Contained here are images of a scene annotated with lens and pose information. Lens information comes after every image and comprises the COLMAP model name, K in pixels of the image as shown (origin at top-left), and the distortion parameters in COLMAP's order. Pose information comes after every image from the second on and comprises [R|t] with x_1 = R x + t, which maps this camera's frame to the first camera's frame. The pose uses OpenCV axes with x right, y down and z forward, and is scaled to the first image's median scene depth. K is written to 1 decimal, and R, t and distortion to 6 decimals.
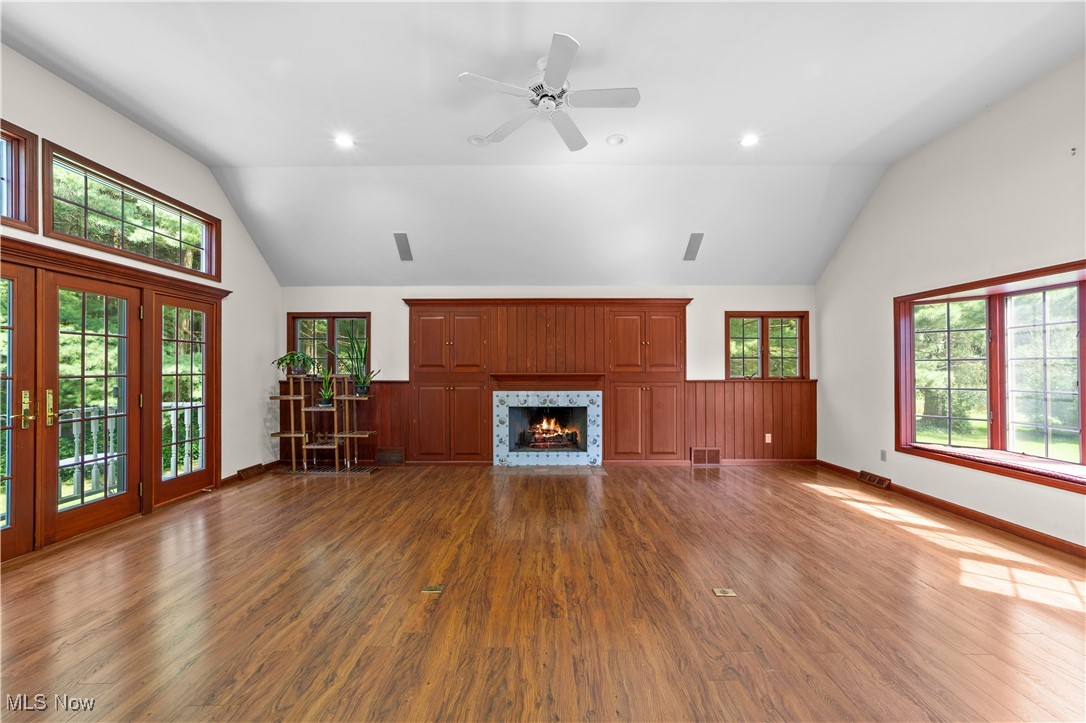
lens RADIAL K [[416.5, 0, 545.2], [0, 416.5, 364.9], [0, 0, 1]] dist [-0.002779, 0.001315]
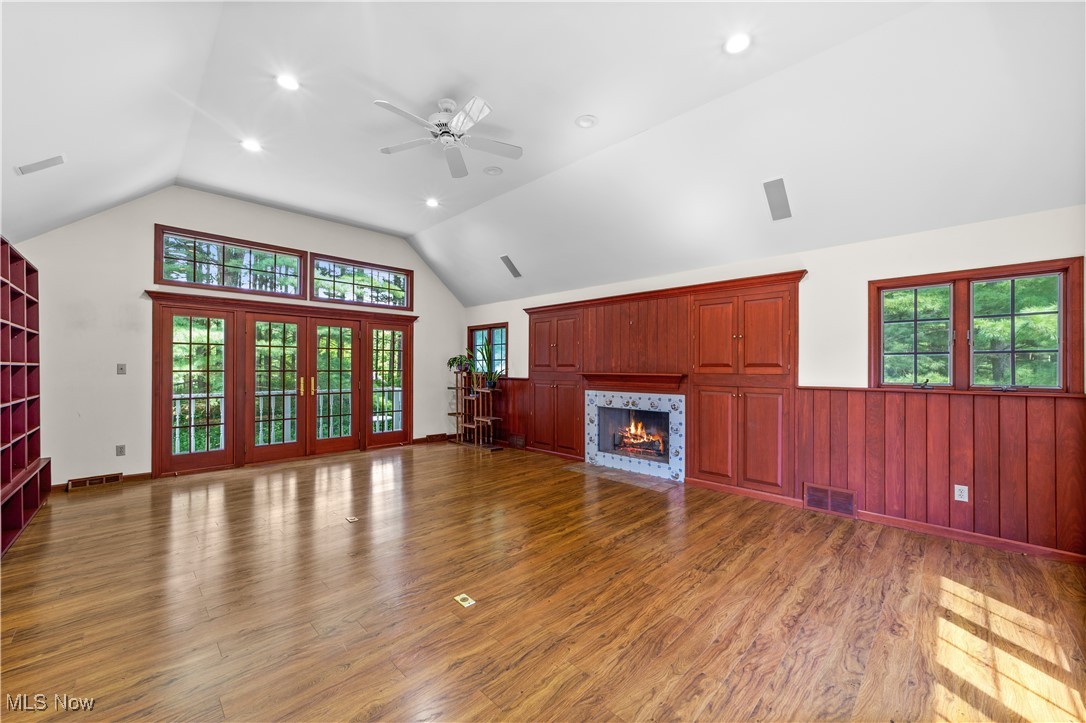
lens RADIAL K [[416.5, 0, 535.3], [0, 416.5, 364.5], [0, 0, 1]] dist [-0.002779, 0.001315]
pose [[0.709129, -0.000859, -0.705078, 0.521297], [0.000440, 1.000000, -0.000776, 0.000209], [0.705079, 0.000240, 0.709129, 0.182804]]
